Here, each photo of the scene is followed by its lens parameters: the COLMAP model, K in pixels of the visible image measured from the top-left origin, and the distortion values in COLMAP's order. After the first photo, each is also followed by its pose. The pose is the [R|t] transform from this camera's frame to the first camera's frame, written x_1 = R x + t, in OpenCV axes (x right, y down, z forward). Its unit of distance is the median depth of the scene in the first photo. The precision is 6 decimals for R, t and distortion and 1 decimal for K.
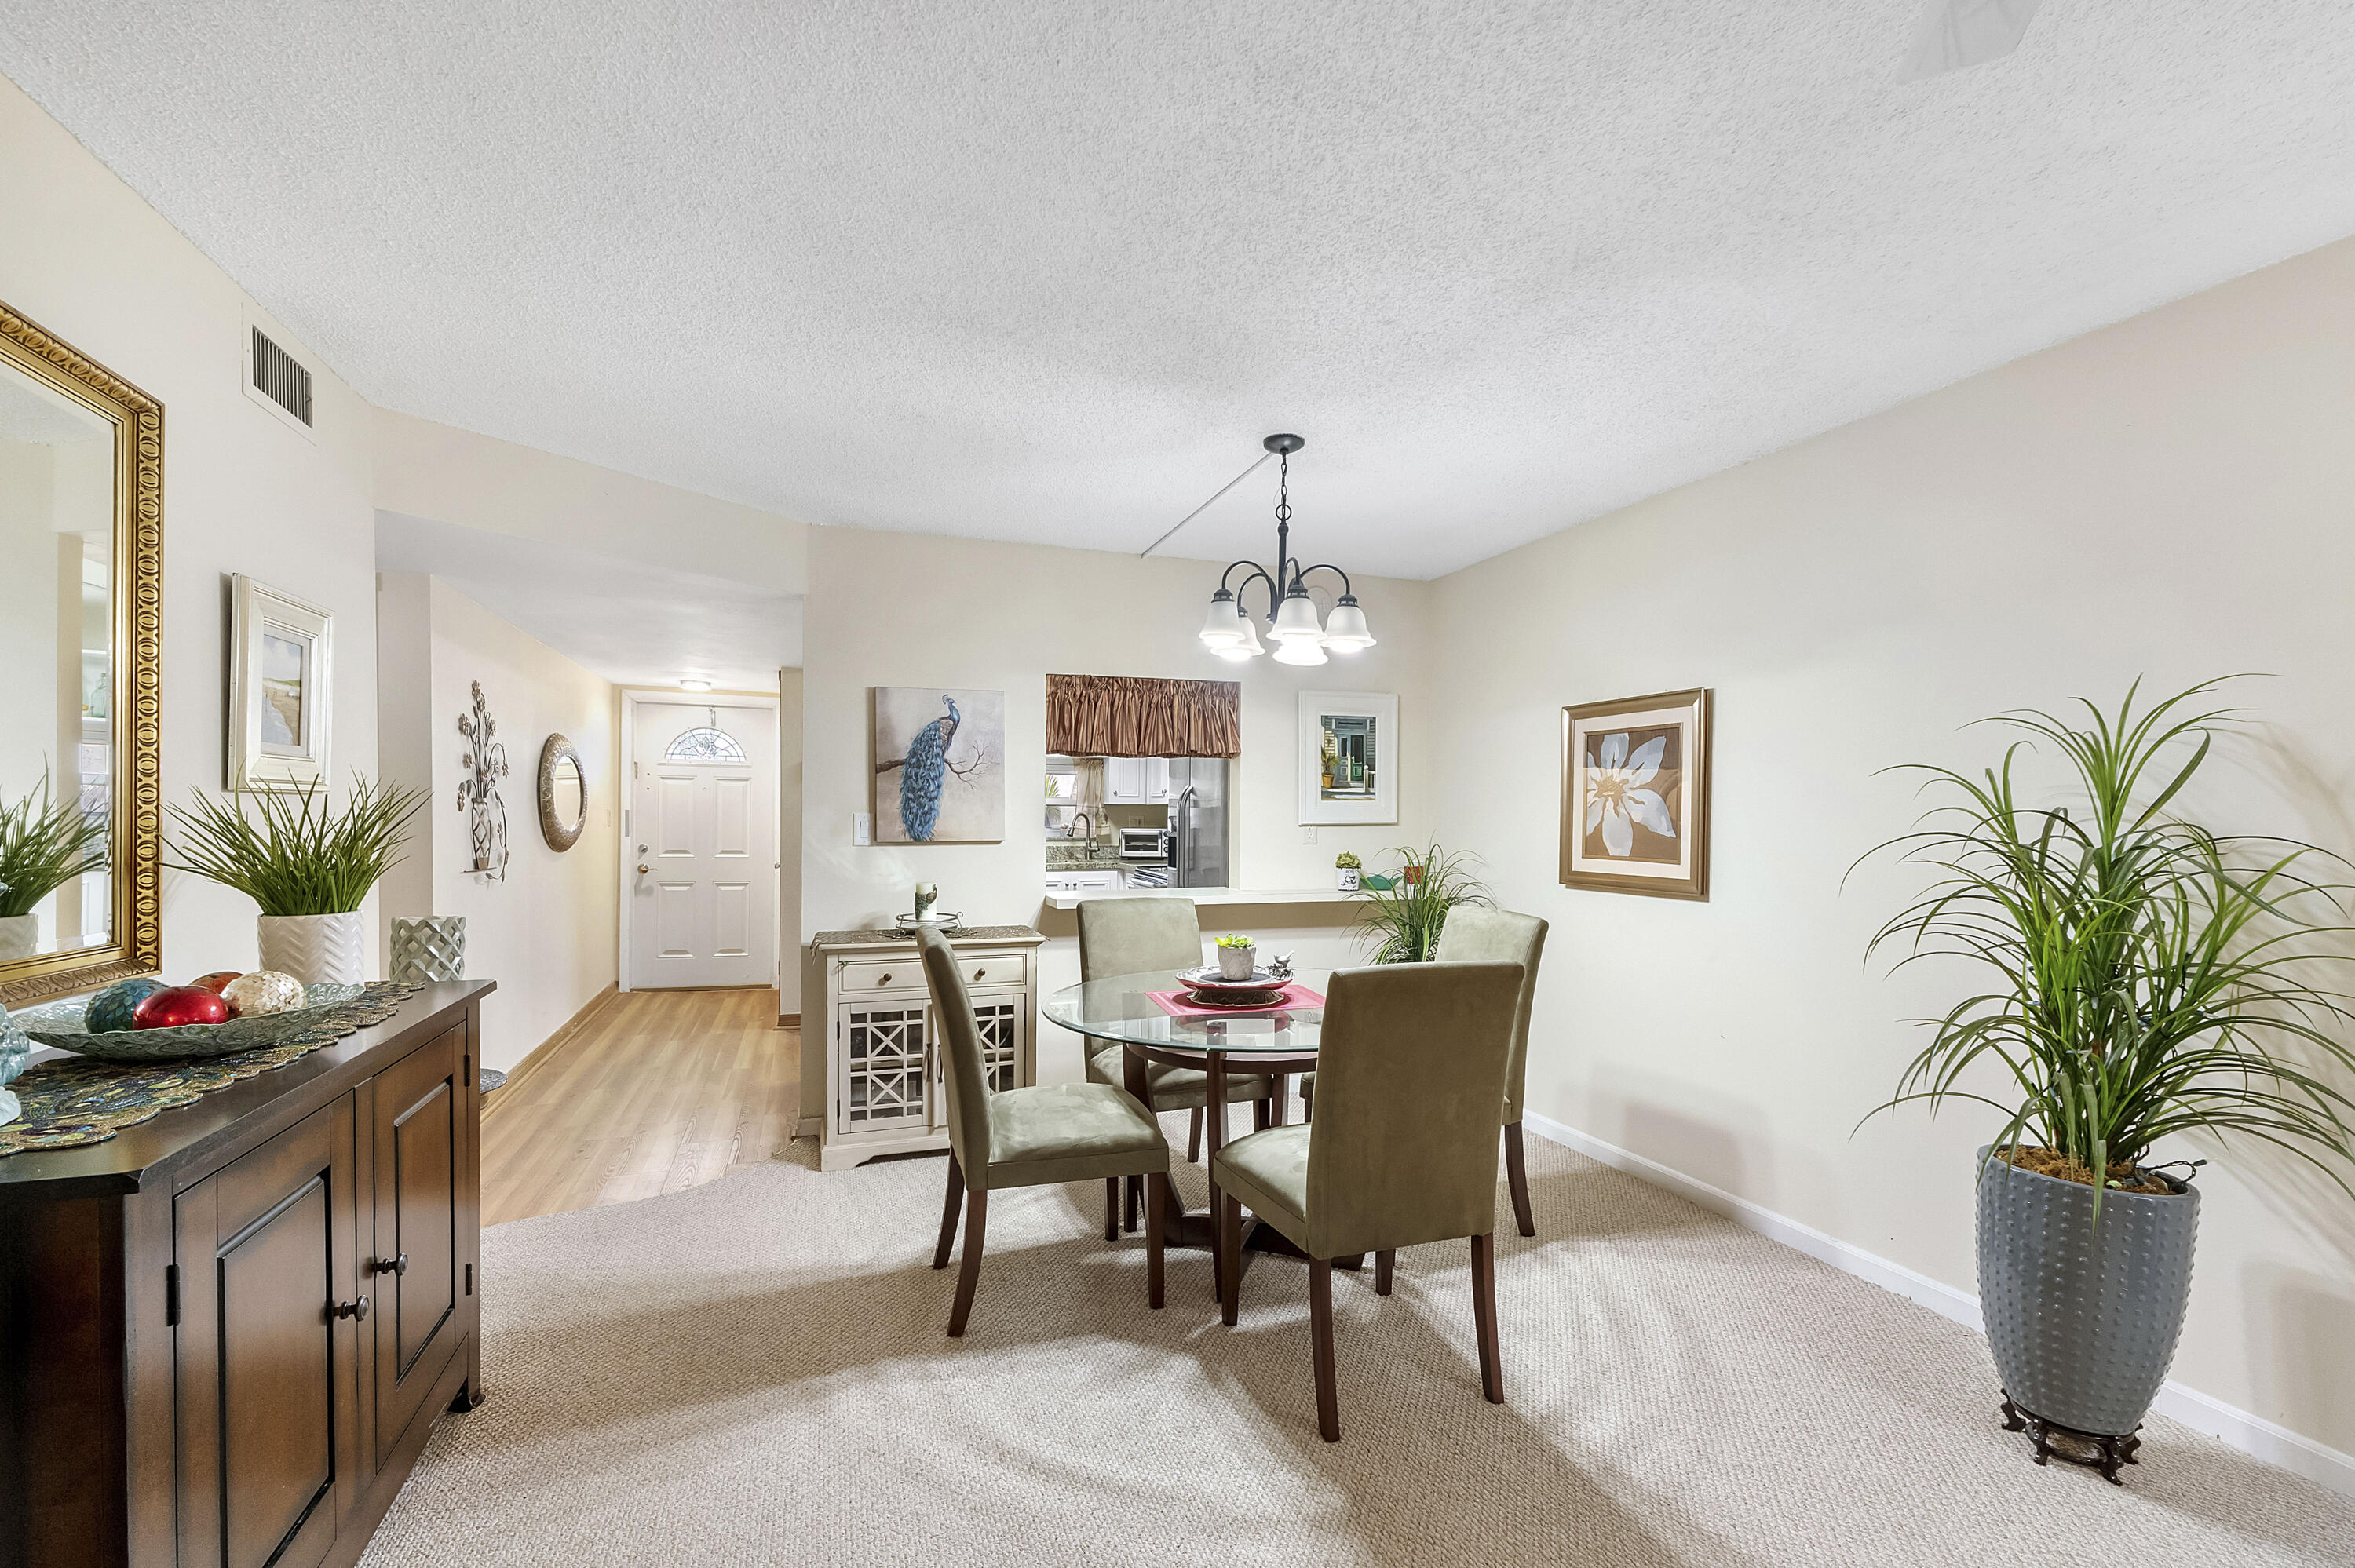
lens RADIAL K [[1042.3, 0, 1170.8], [0, 1042.3, 844.2], [0, 0, 1]] dist [-0.000997, -0.000159]
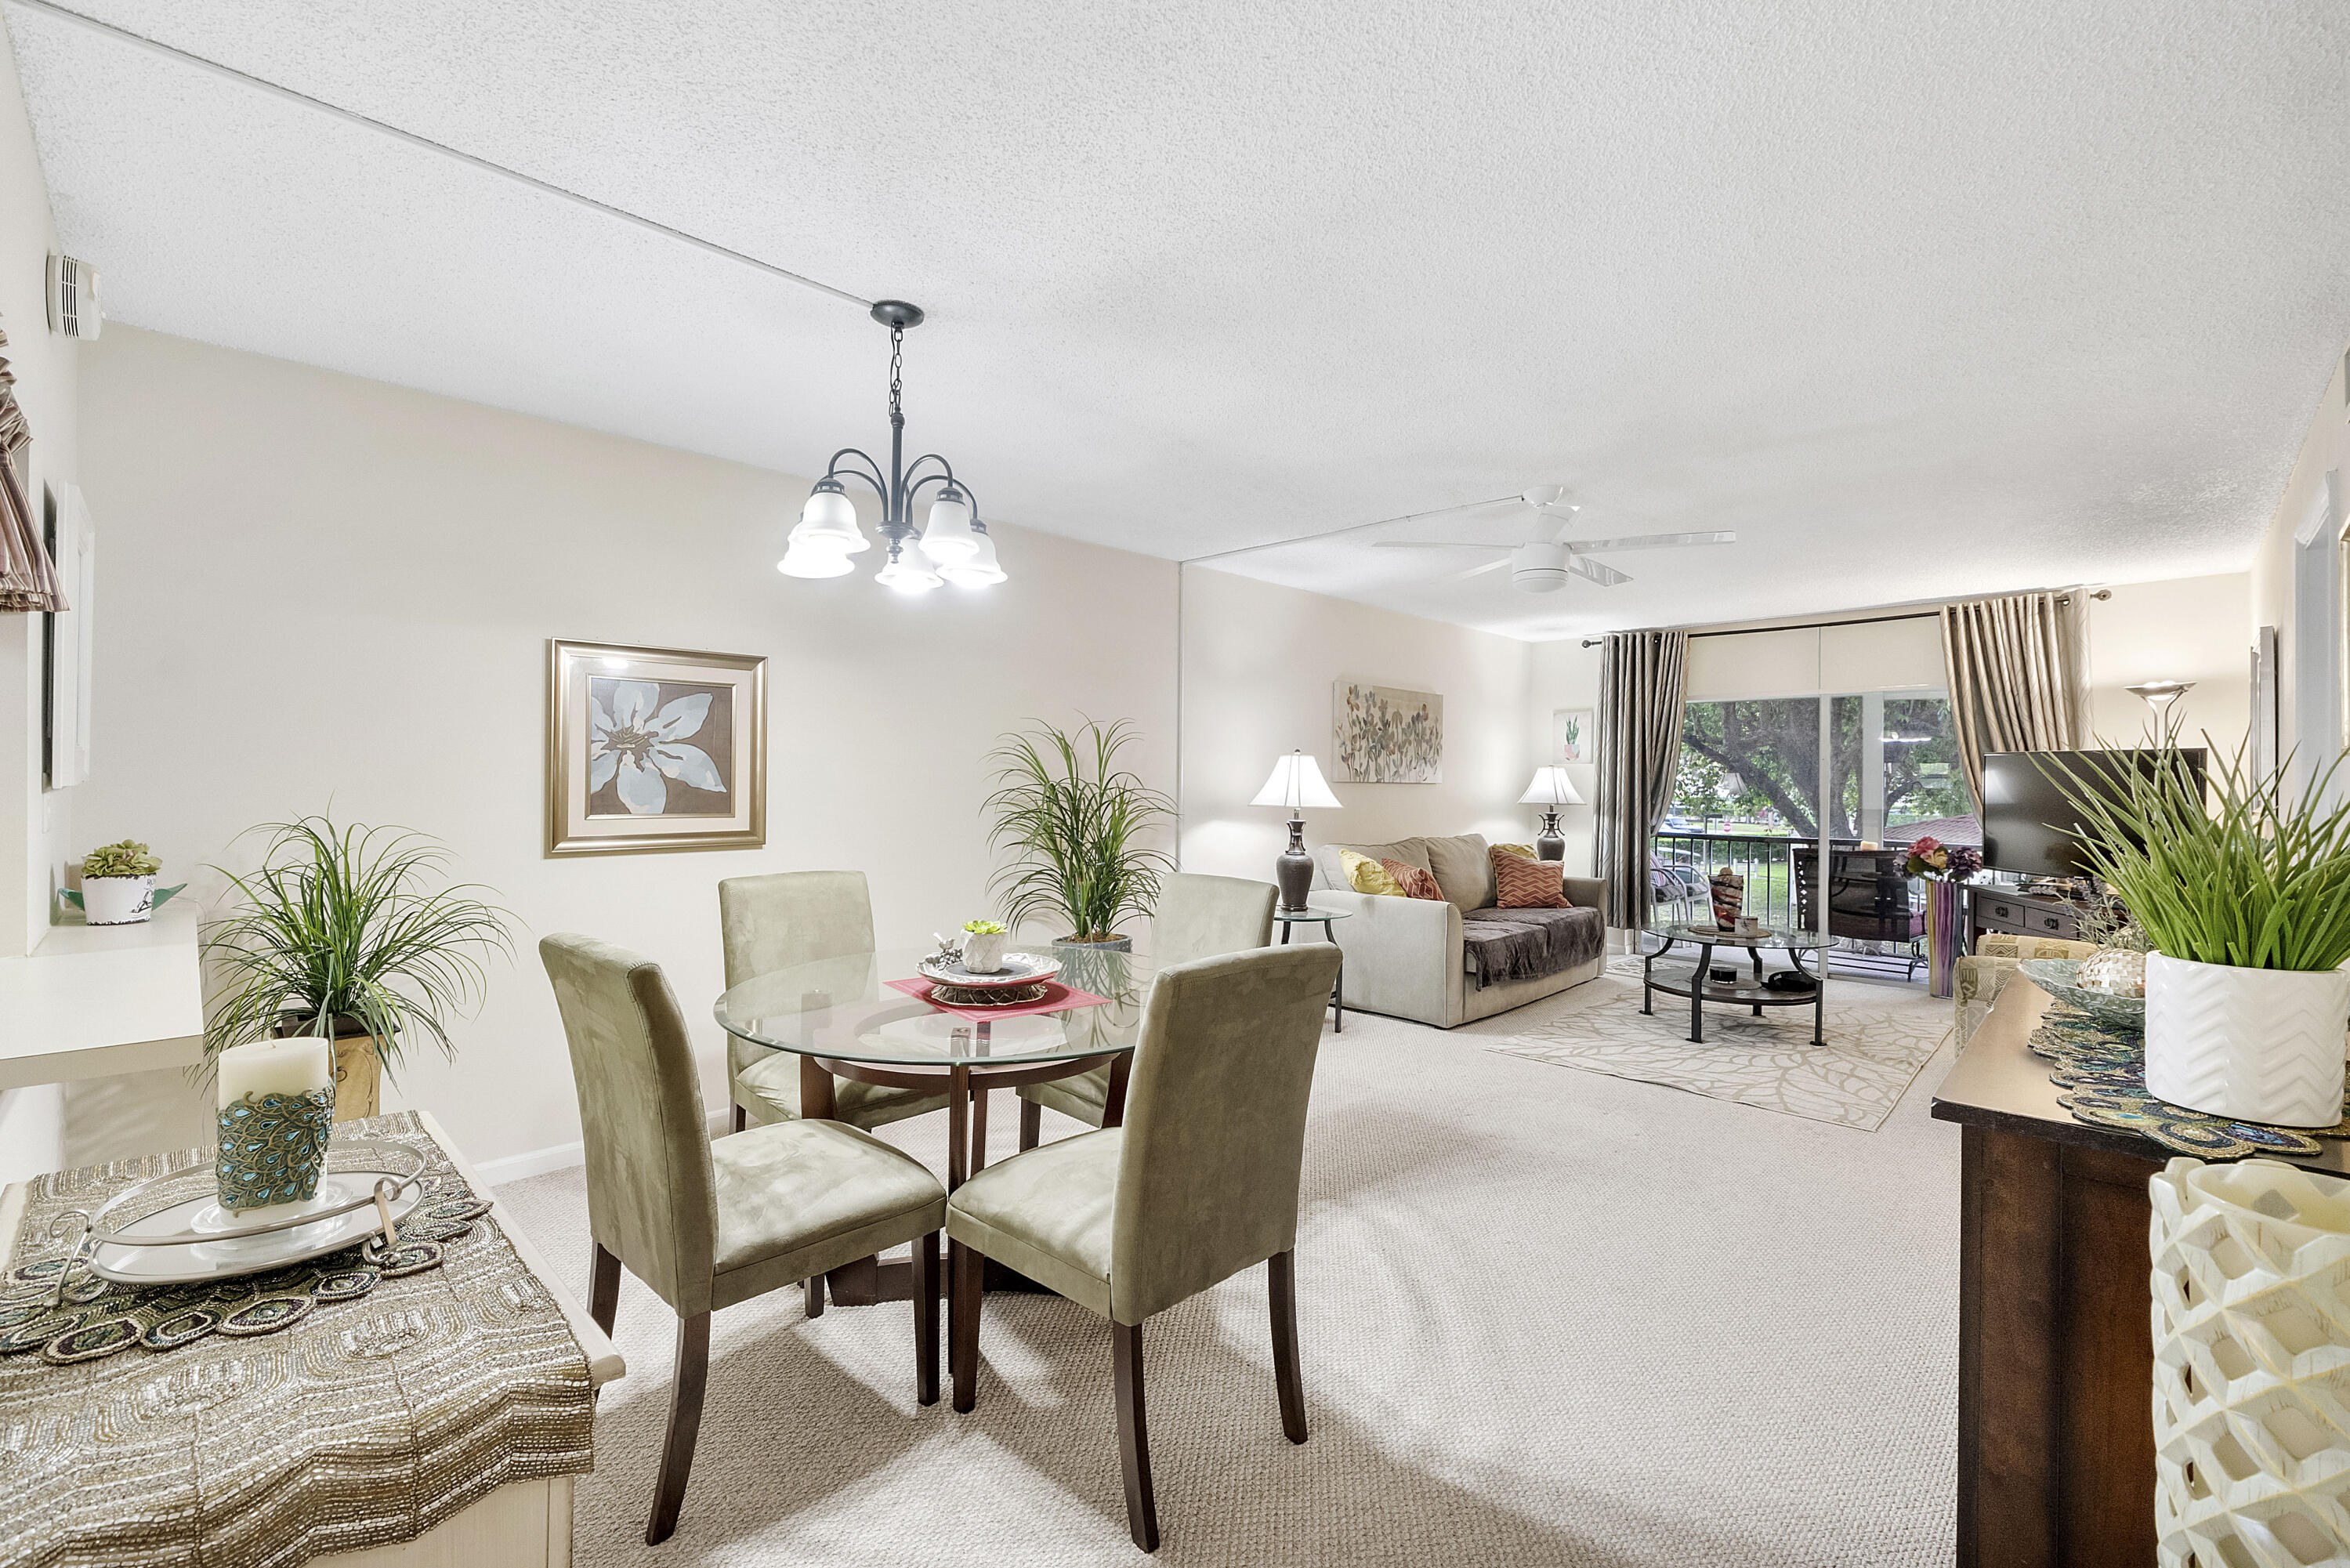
lens RADIAL K [[997.4, 0, 1178.3], [0, 997.4, 772.7], [0, 0, 1]] dist [-0.000331, 0.000001]
pose [[-0.445031, -0.011048, 0.895447, -0.587721], [0.009502, 0.999809, 0.017057, -0.036365], [-0.895465, 0.016100, -0.444841, 0.984827]]
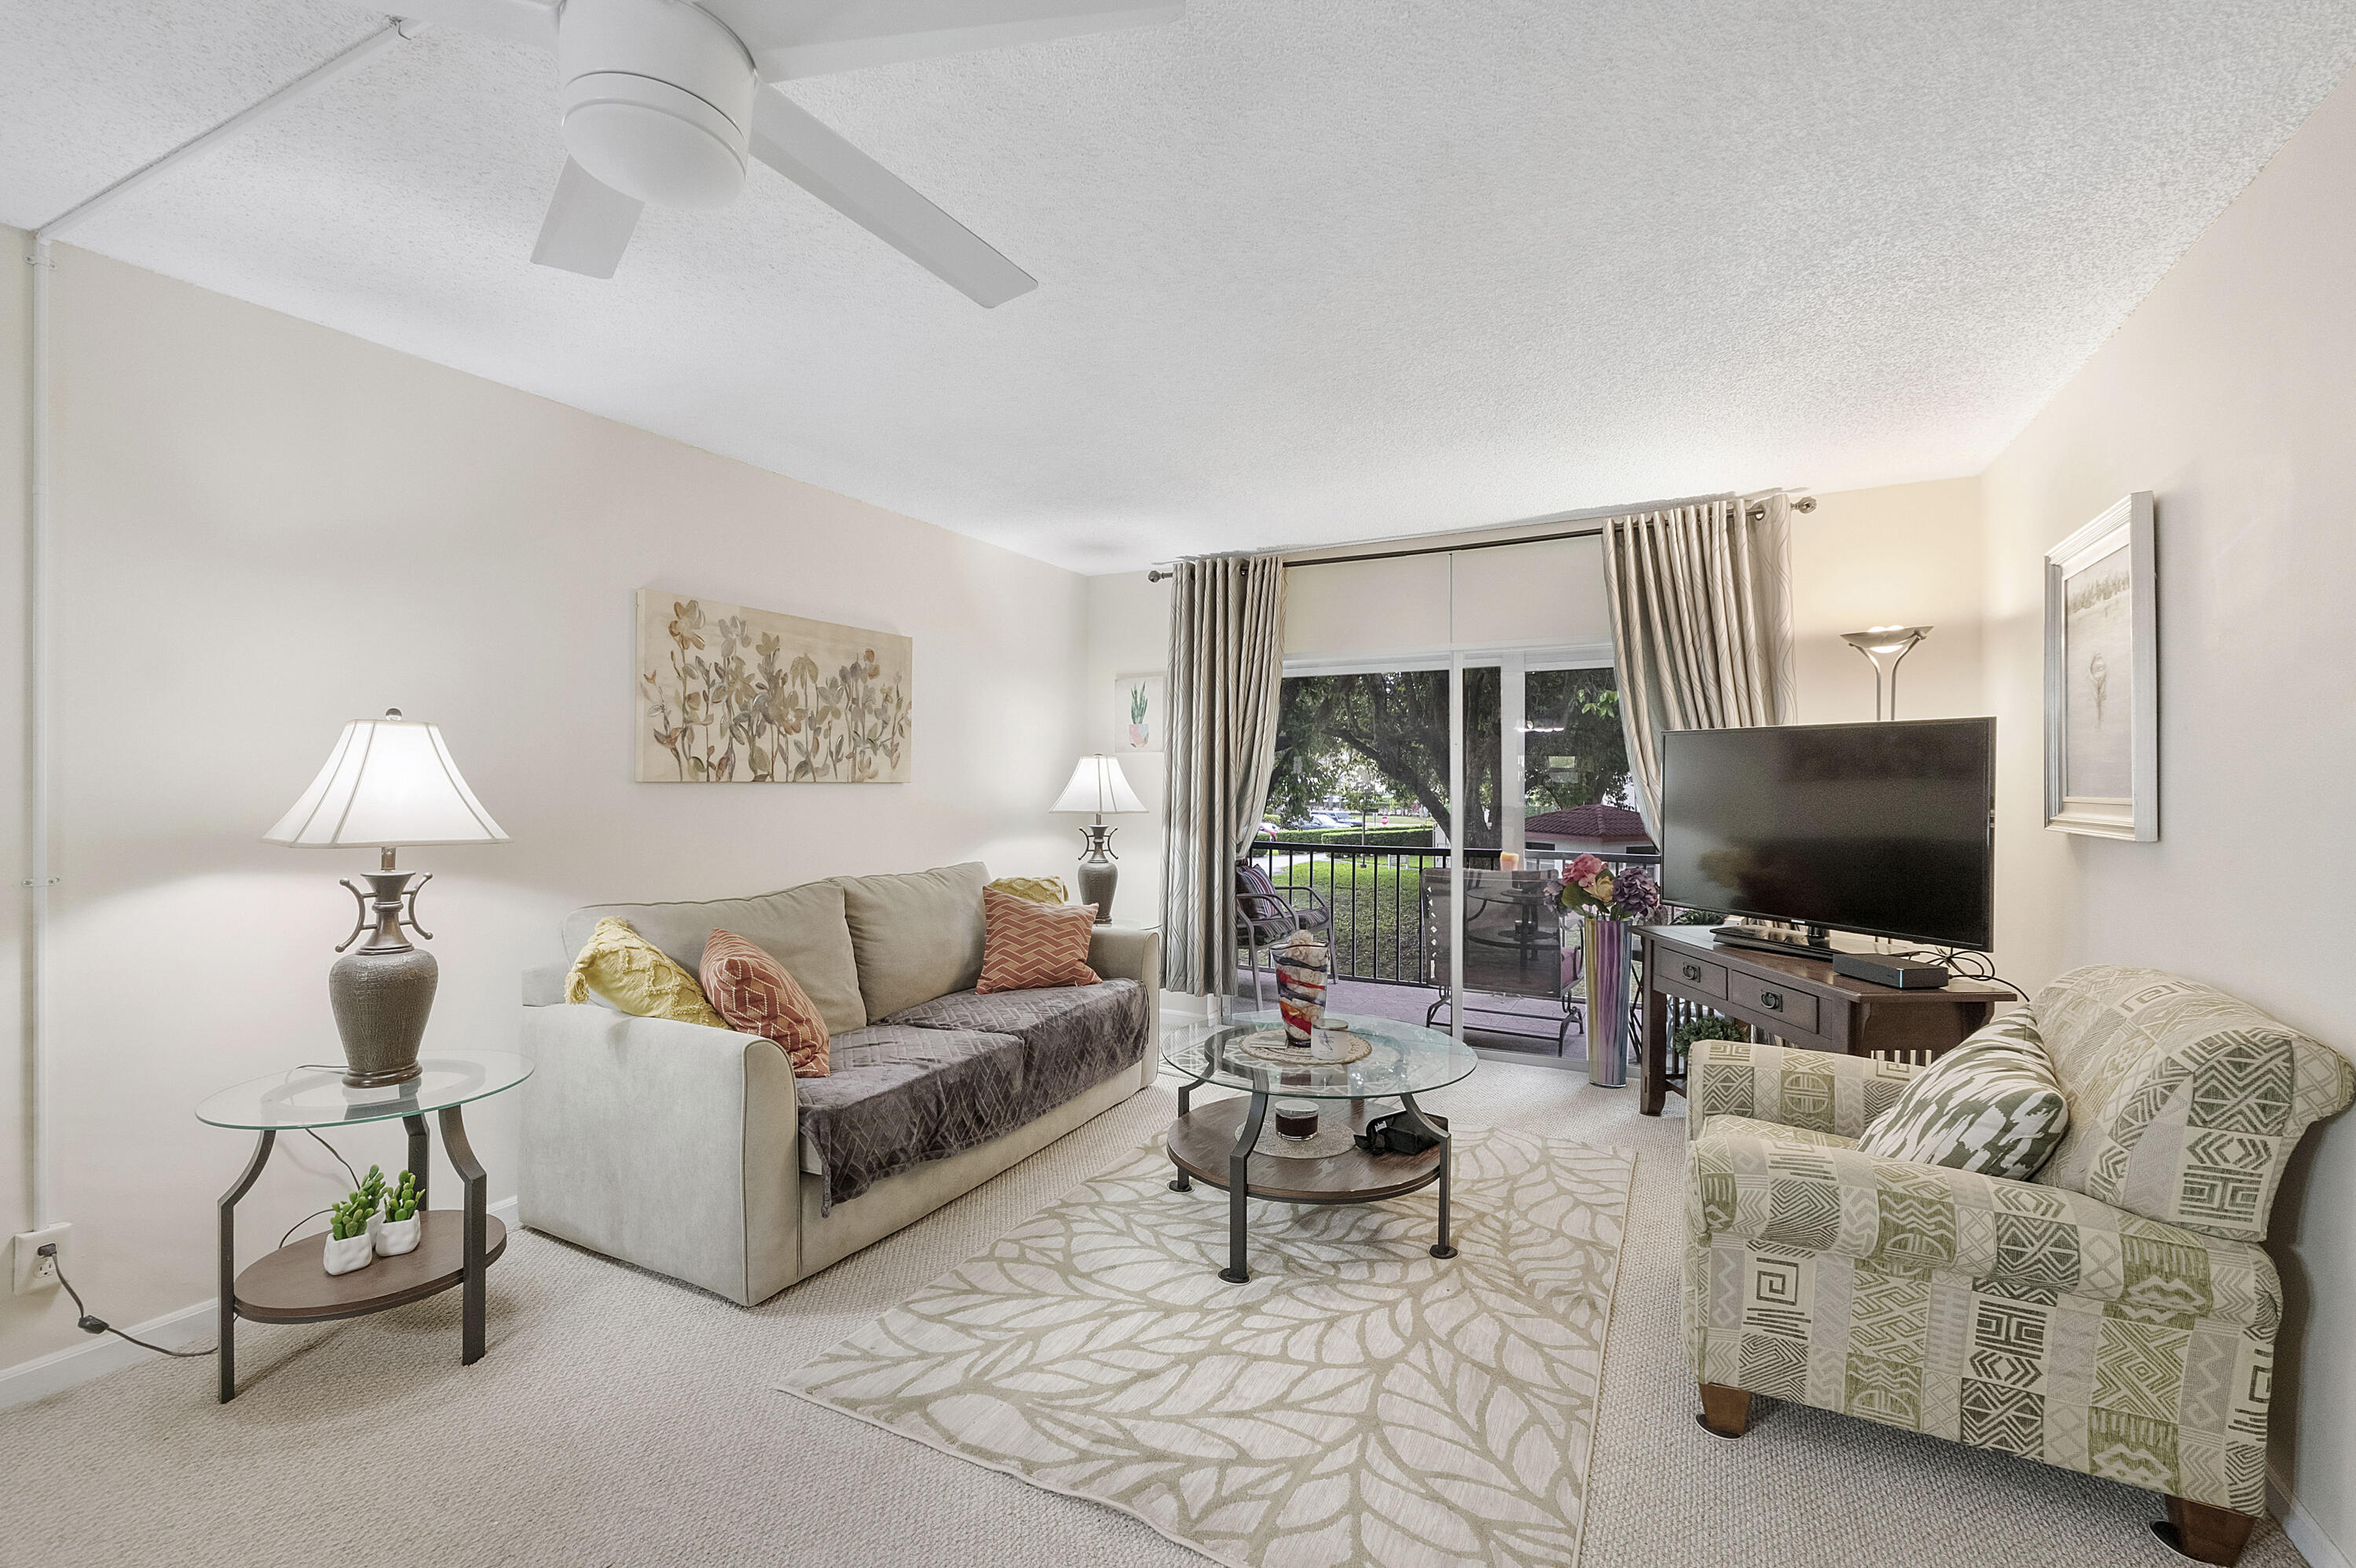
lens RADIAL K [[1017.7, 0, 1178.0], [0, 1017.7, 784.0], [0, 0, 1]] dist [-0.000736, -0.000376]
pose [[-0.690203, -0.018090, 0.723390, -0.183436], [0.008229, 0.999427, 0.032844, -0.013602], [-0.723569, 0.028622, -0.689658, 0.286509]]
